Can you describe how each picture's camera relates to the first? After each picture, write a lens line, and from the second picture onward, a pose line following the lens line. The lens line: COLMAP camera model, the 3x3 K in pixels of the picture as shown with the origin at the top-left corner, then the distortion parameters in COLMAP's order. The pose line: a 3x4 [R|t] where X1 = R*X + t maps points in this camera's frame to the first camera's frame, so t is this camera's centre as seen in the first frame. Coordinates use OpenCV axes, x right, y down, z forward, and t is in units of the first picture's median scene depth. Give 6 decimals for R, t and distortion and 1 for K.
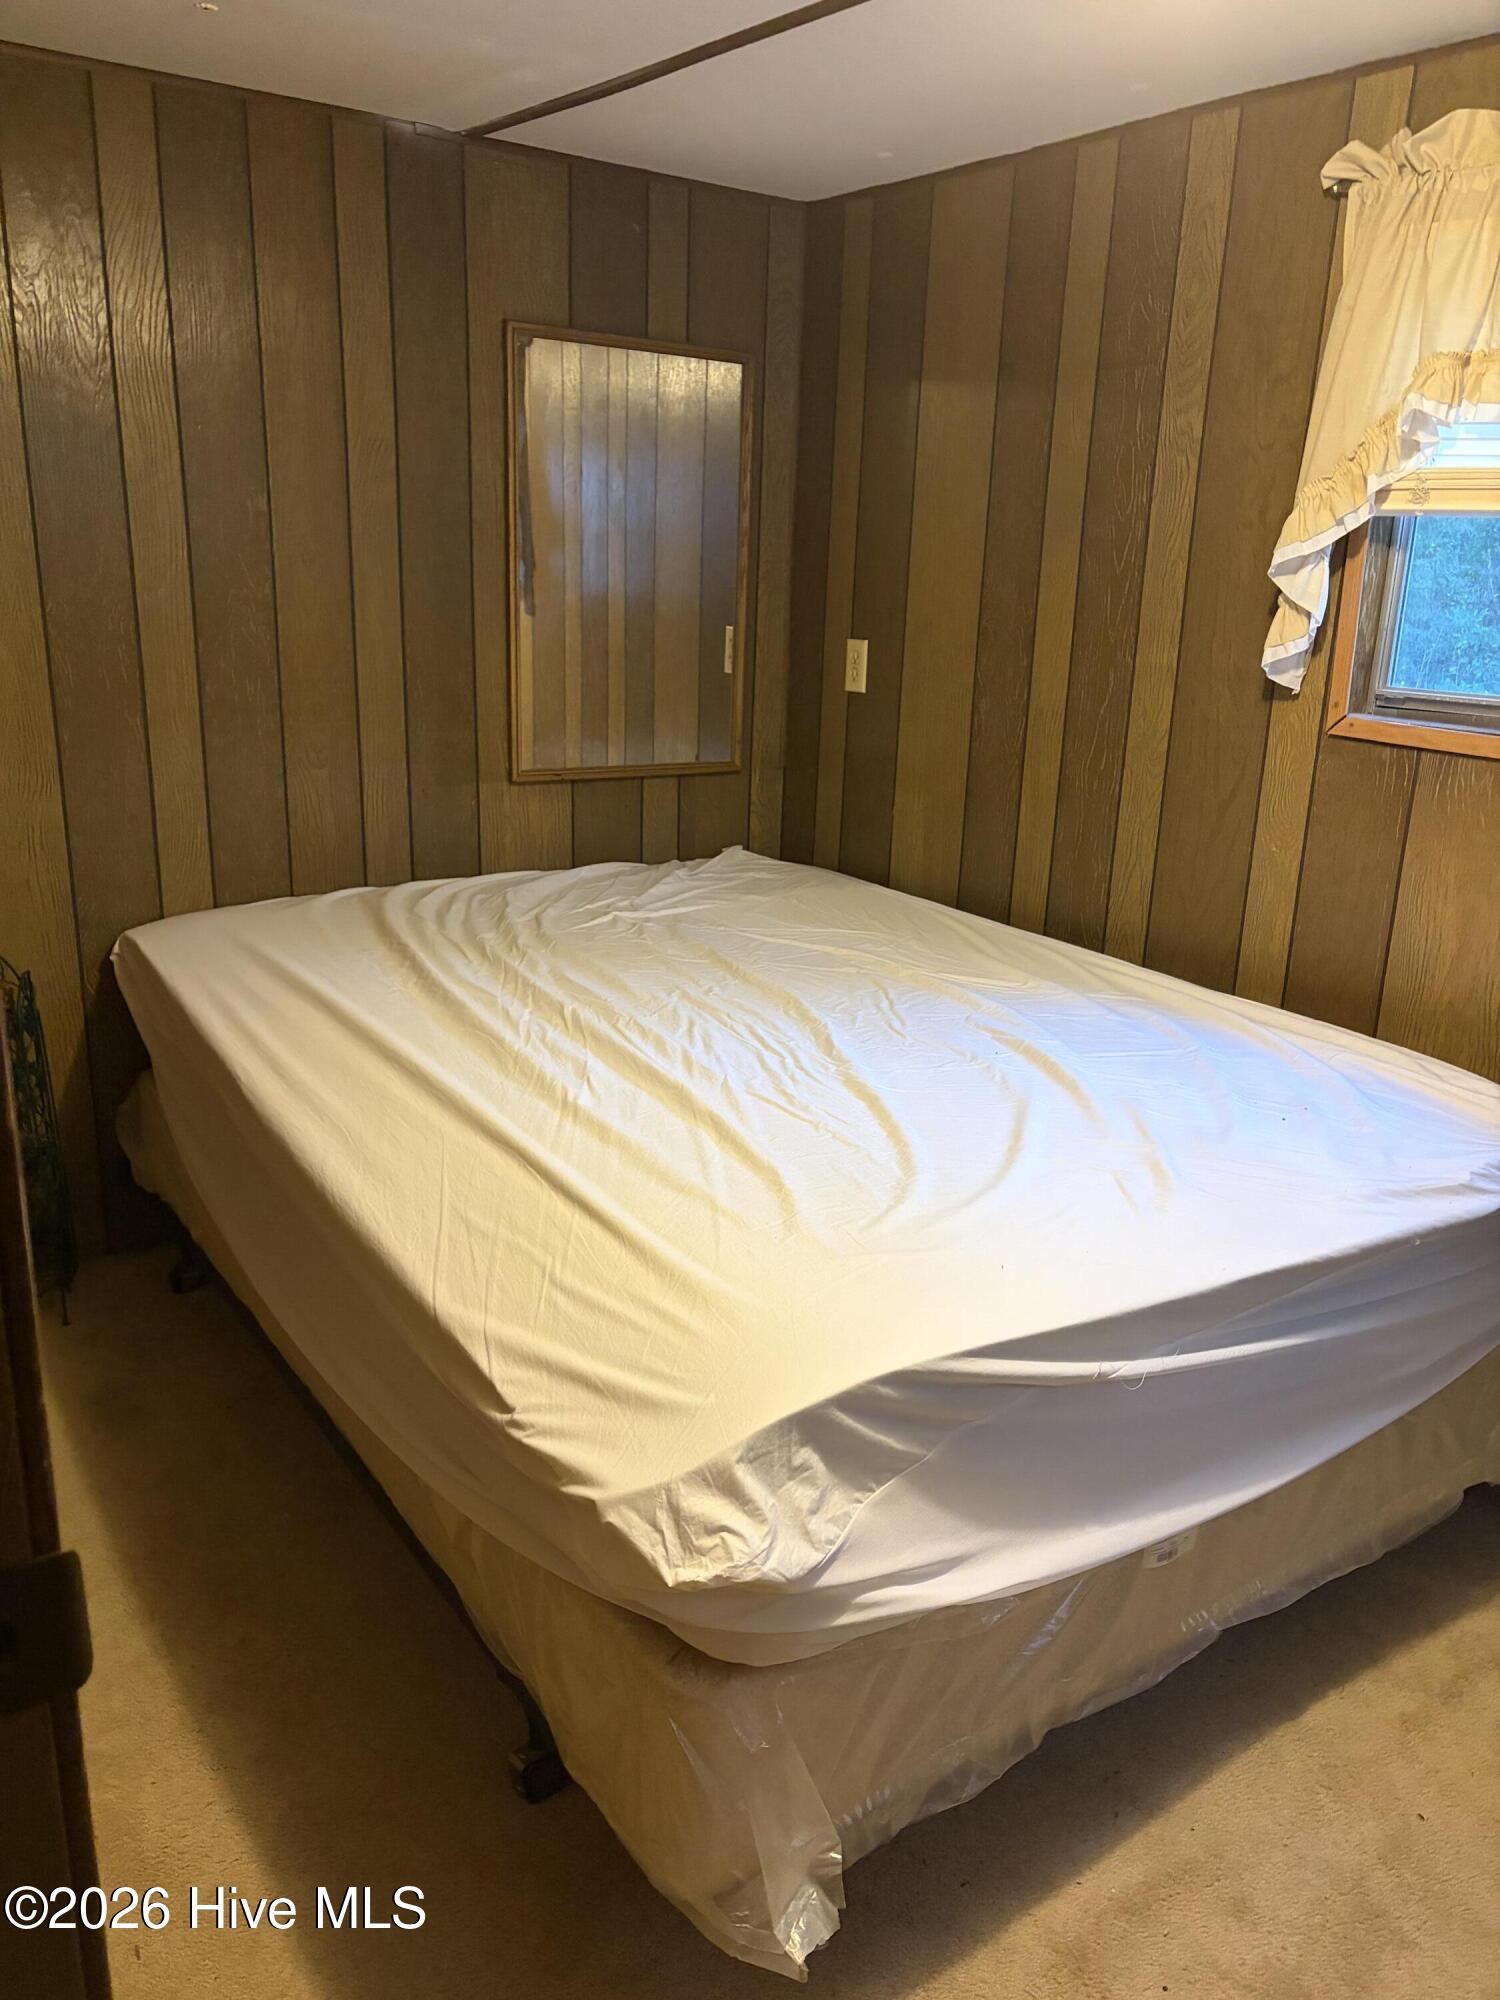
lens RADIAL K [[1536.9, 0, 787.4], [0, 1536.9, 995.3], [0, 0, 1]] dist [0.126995, -0.005629]
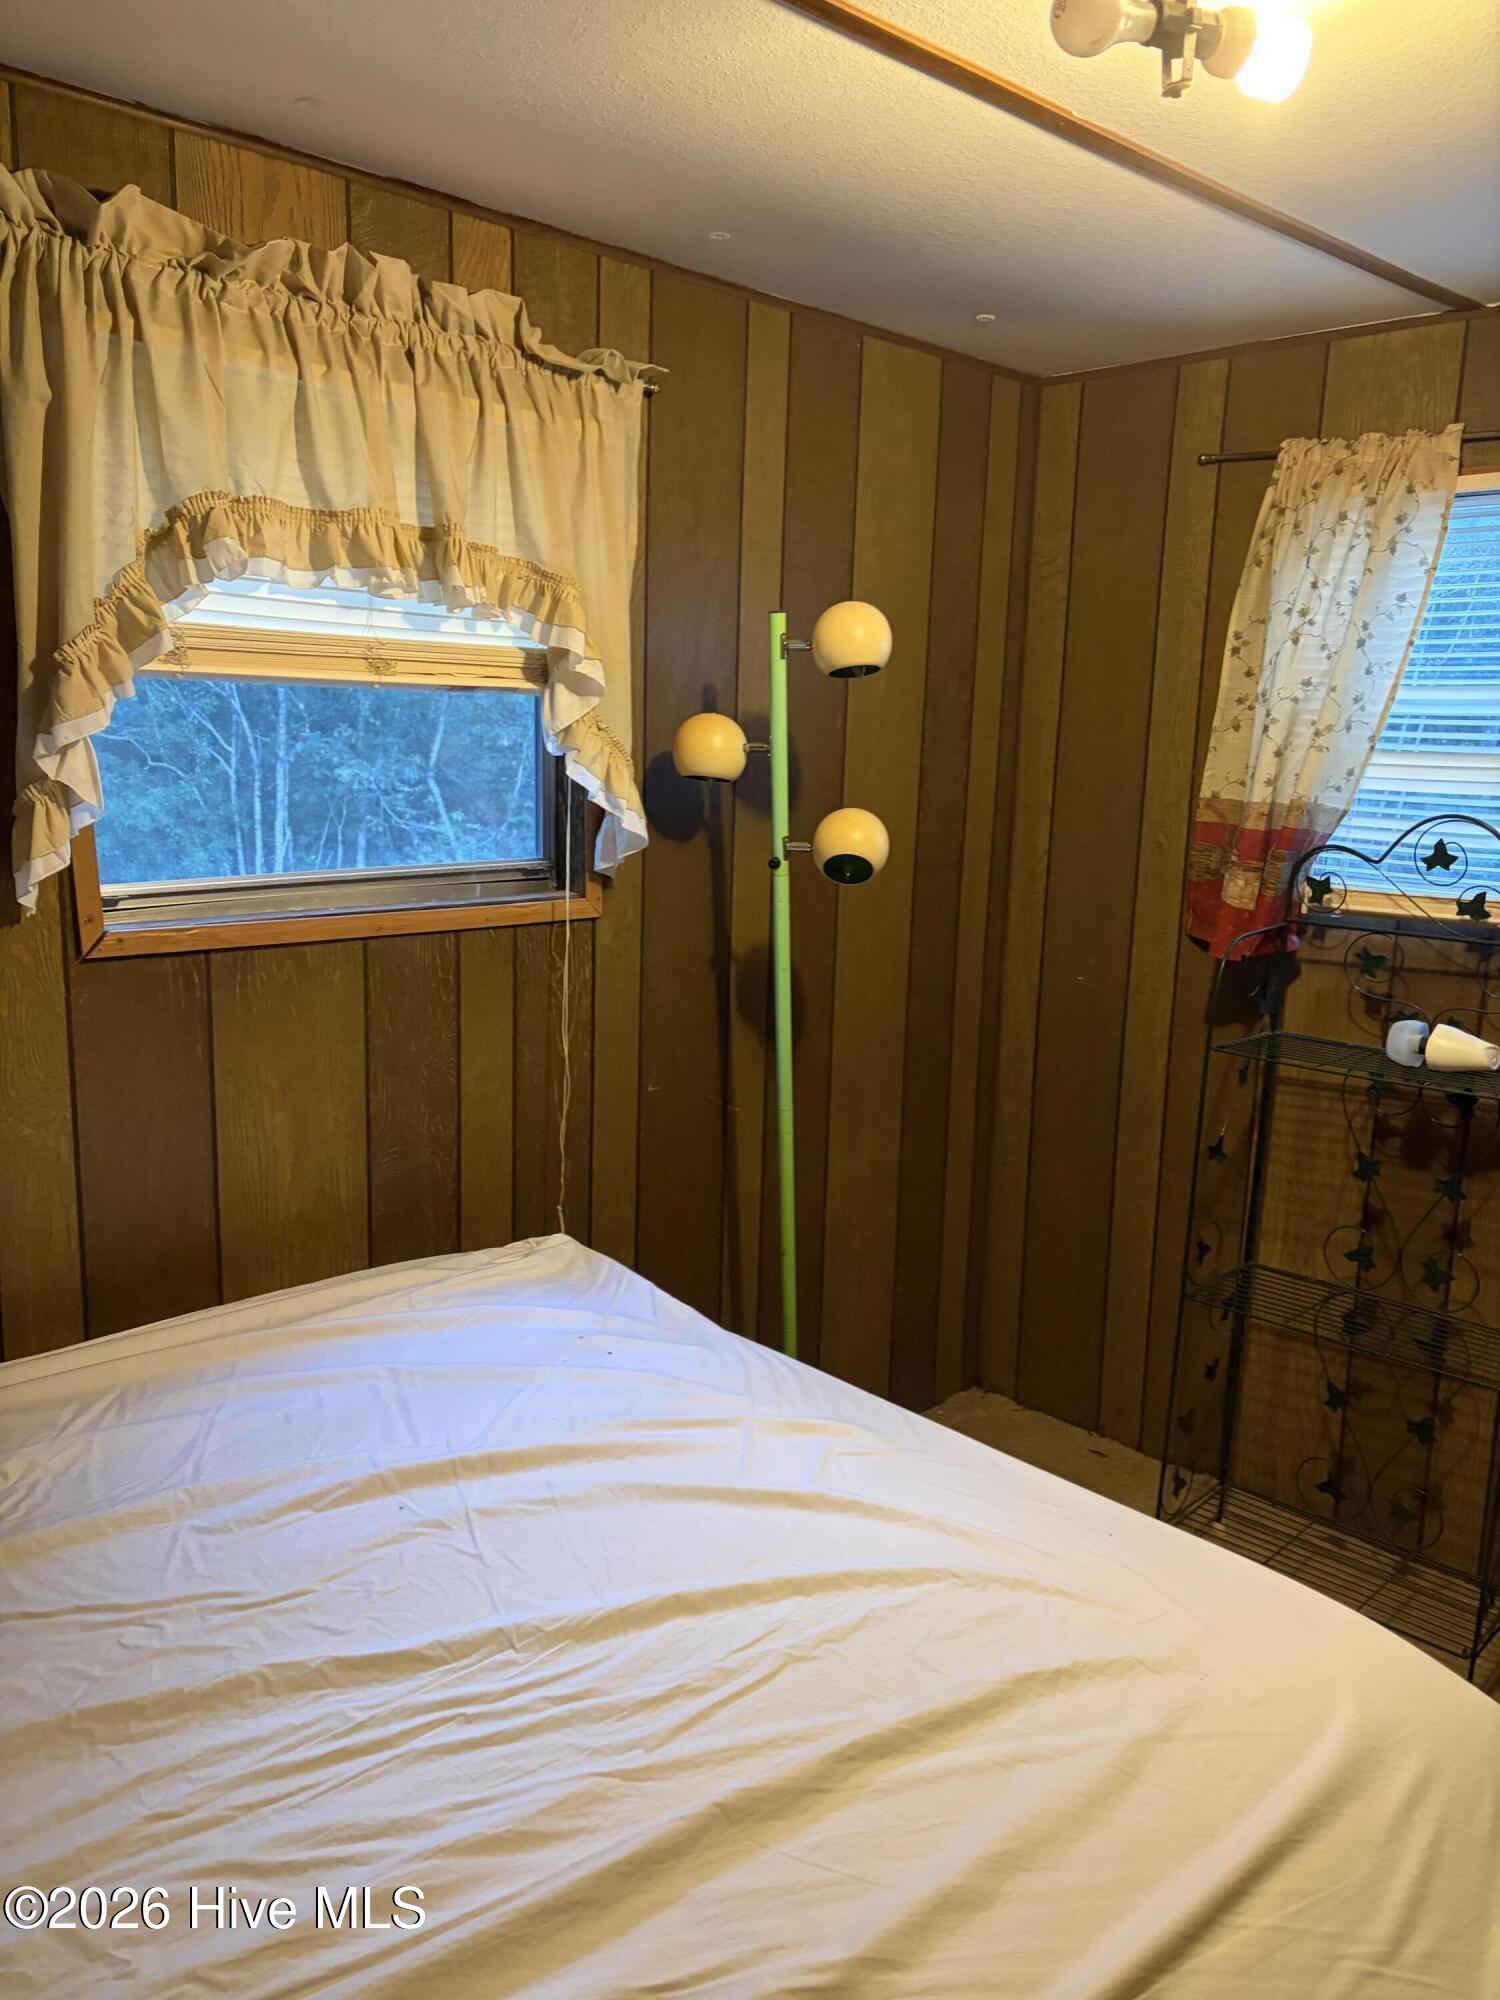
lens RADIAL K [[1517.2, 0, 750.0], [0, 1517.2, 1000.0], [0, 0, 1]] dist [-0.008353, -0.011429]
pose [[-0.126421, -0.225303, 0.966052, -0.455115], [0.259653, 0.932396, 0.251433, -0.288248], [-0.957391, 0.282624, -0.059374, 0.870985]]
